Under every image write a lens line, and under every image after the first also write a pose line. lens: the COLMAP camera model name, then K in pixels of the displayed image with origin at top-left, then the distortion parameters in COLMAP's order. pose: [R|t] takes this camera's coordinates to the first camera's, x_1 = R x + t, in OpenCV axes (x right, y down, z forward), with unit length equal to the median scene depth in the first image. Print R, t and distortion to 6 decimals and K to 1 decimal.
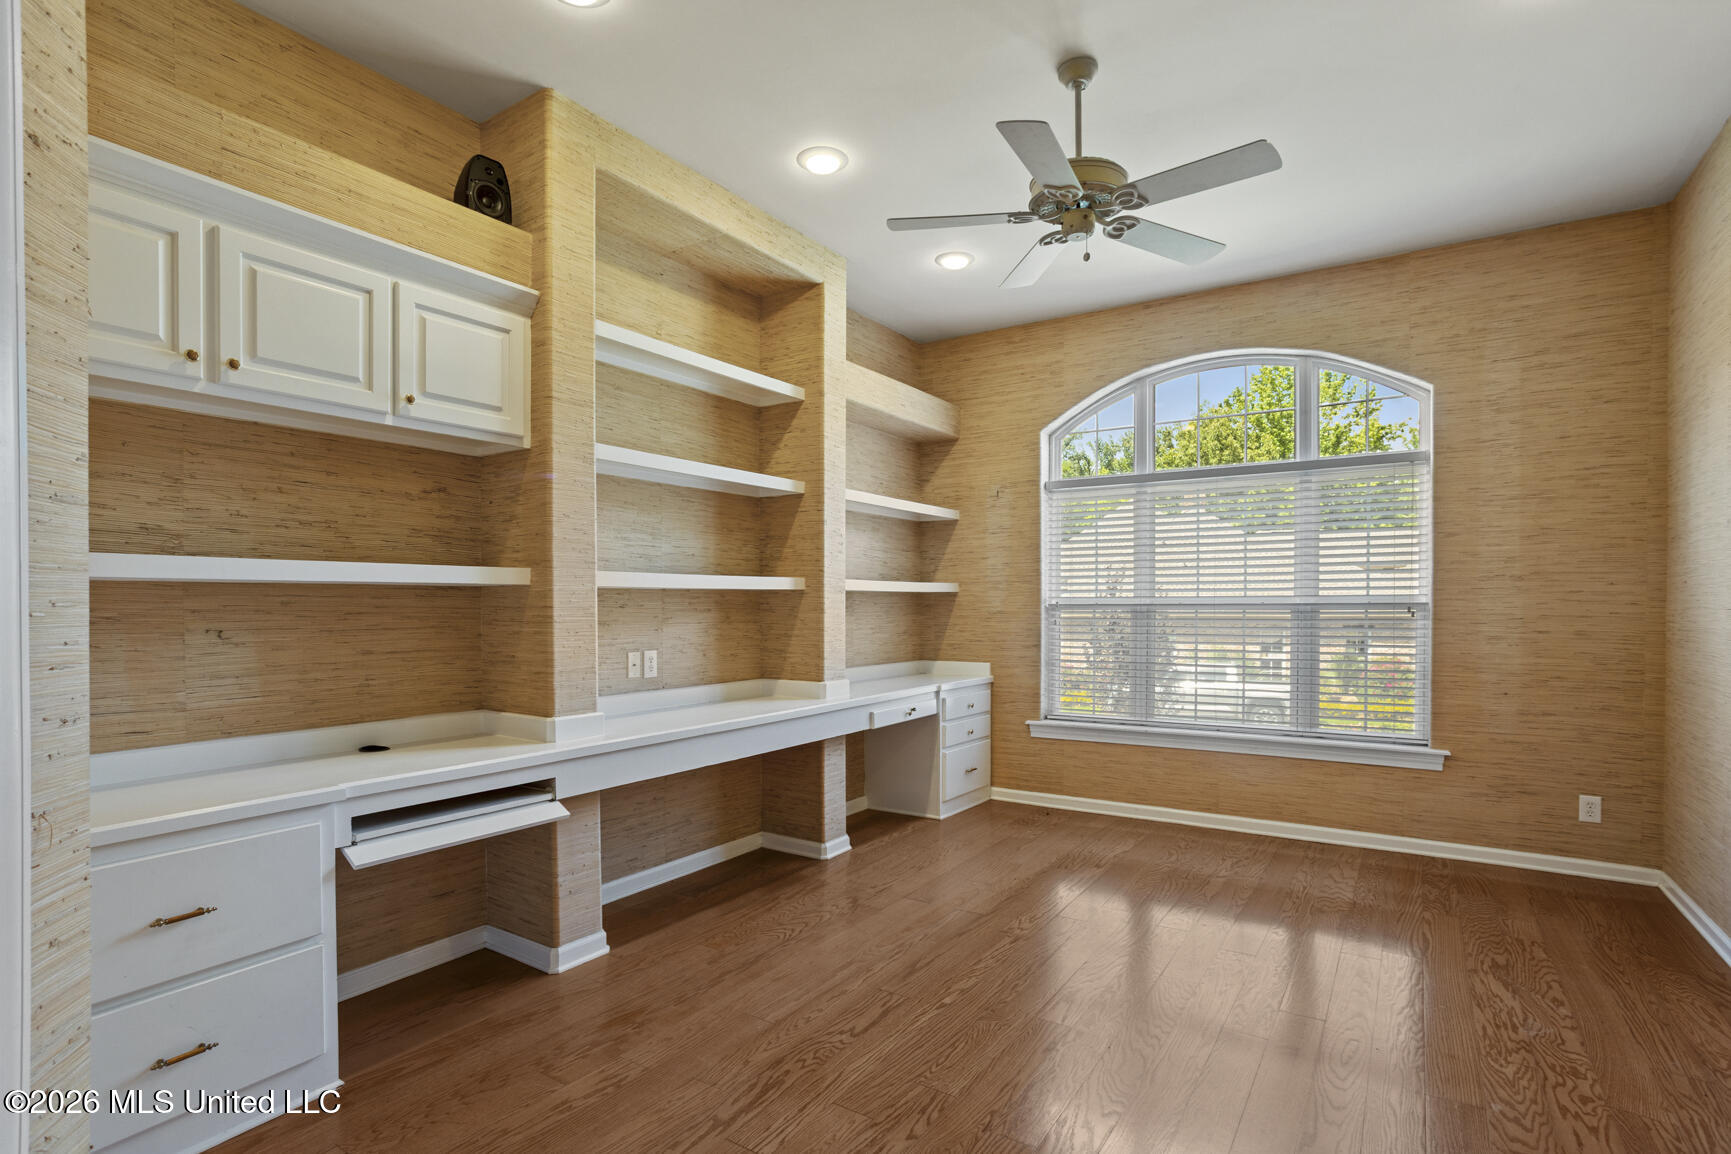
lens RADIAL K [[844.9, 0, 865.2], [0, 844.9, 591.4], [0, 0, 1]] dist [-0.045854, 0.027068]
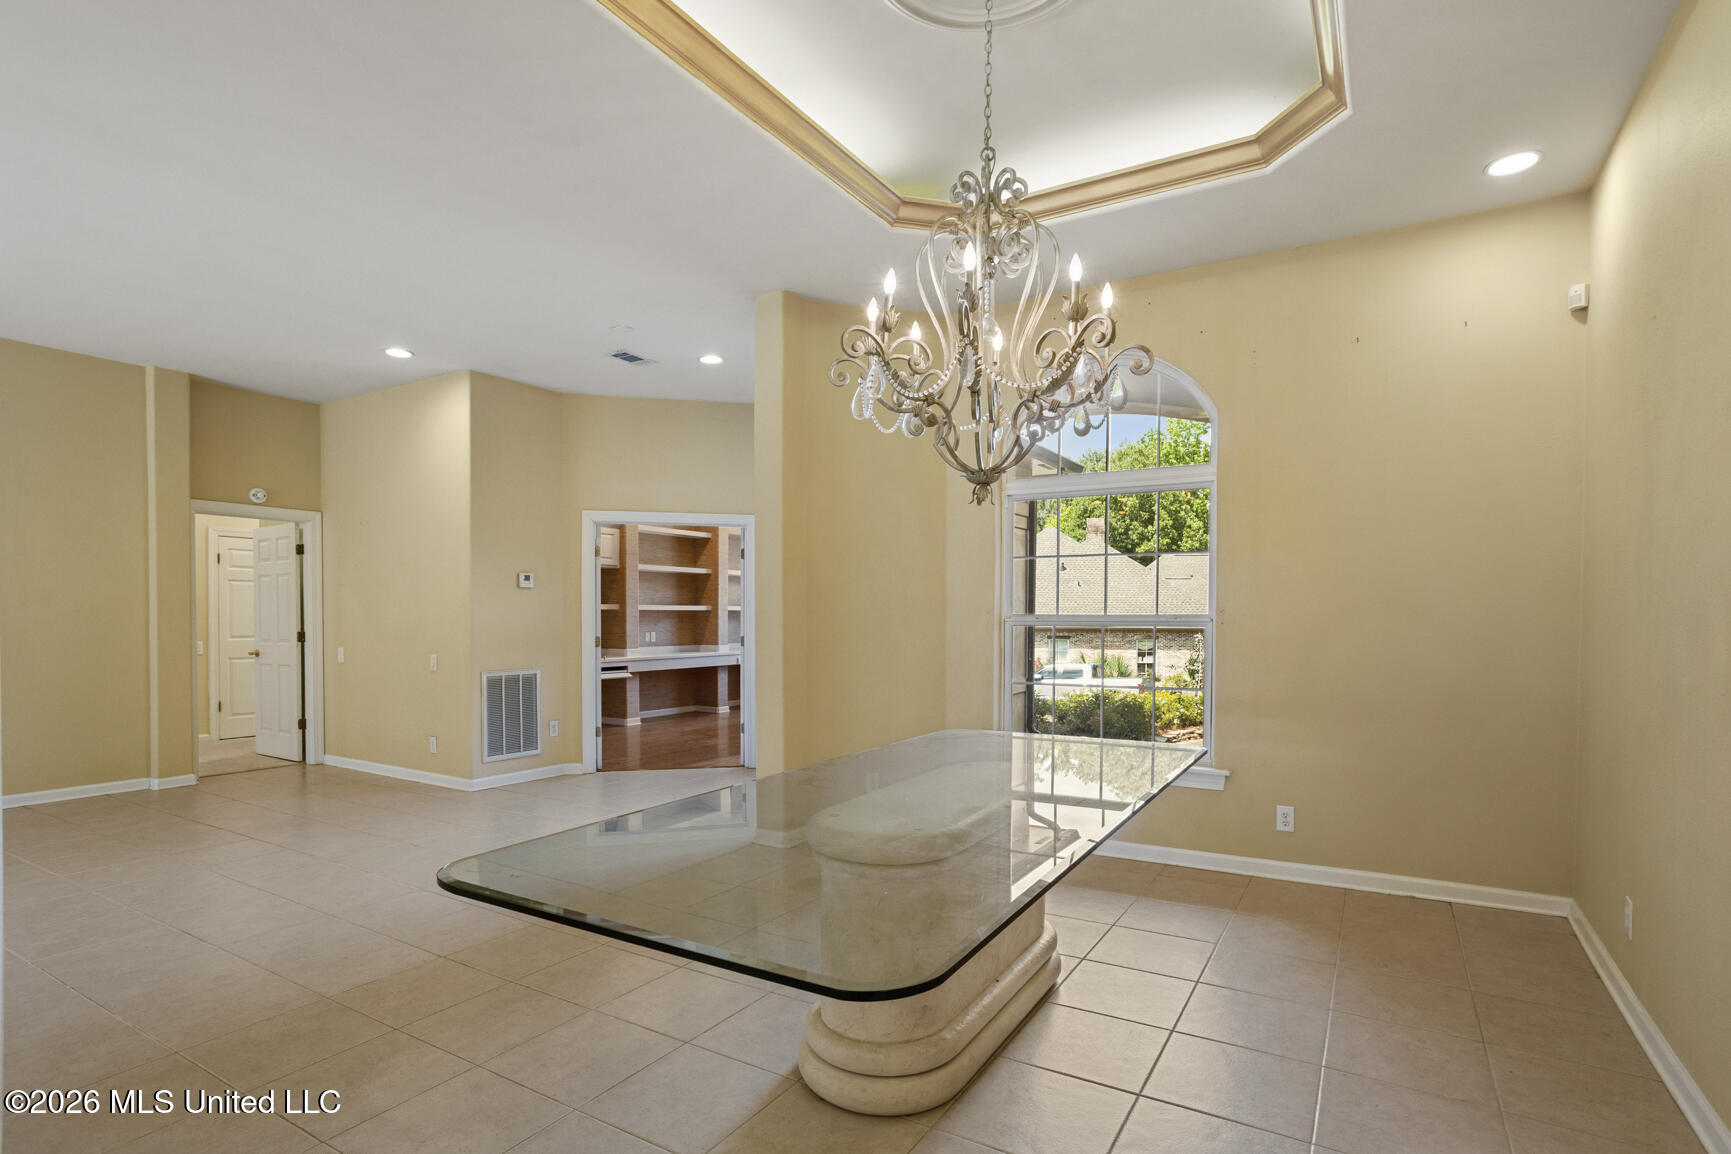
lens RADIAL K [[844.9, 0, 866.7], [0, 844.9, 578.2], [0, 0, 1]] dist [-0.045854, 0.027068]
pose [[0.999485, 0.001242, 0.032076, 0.348896], [-0.000212, 0.999485, -0.032098, -0.018659], [-0.032099, 0.032074, 0.998970, -1.743520]]
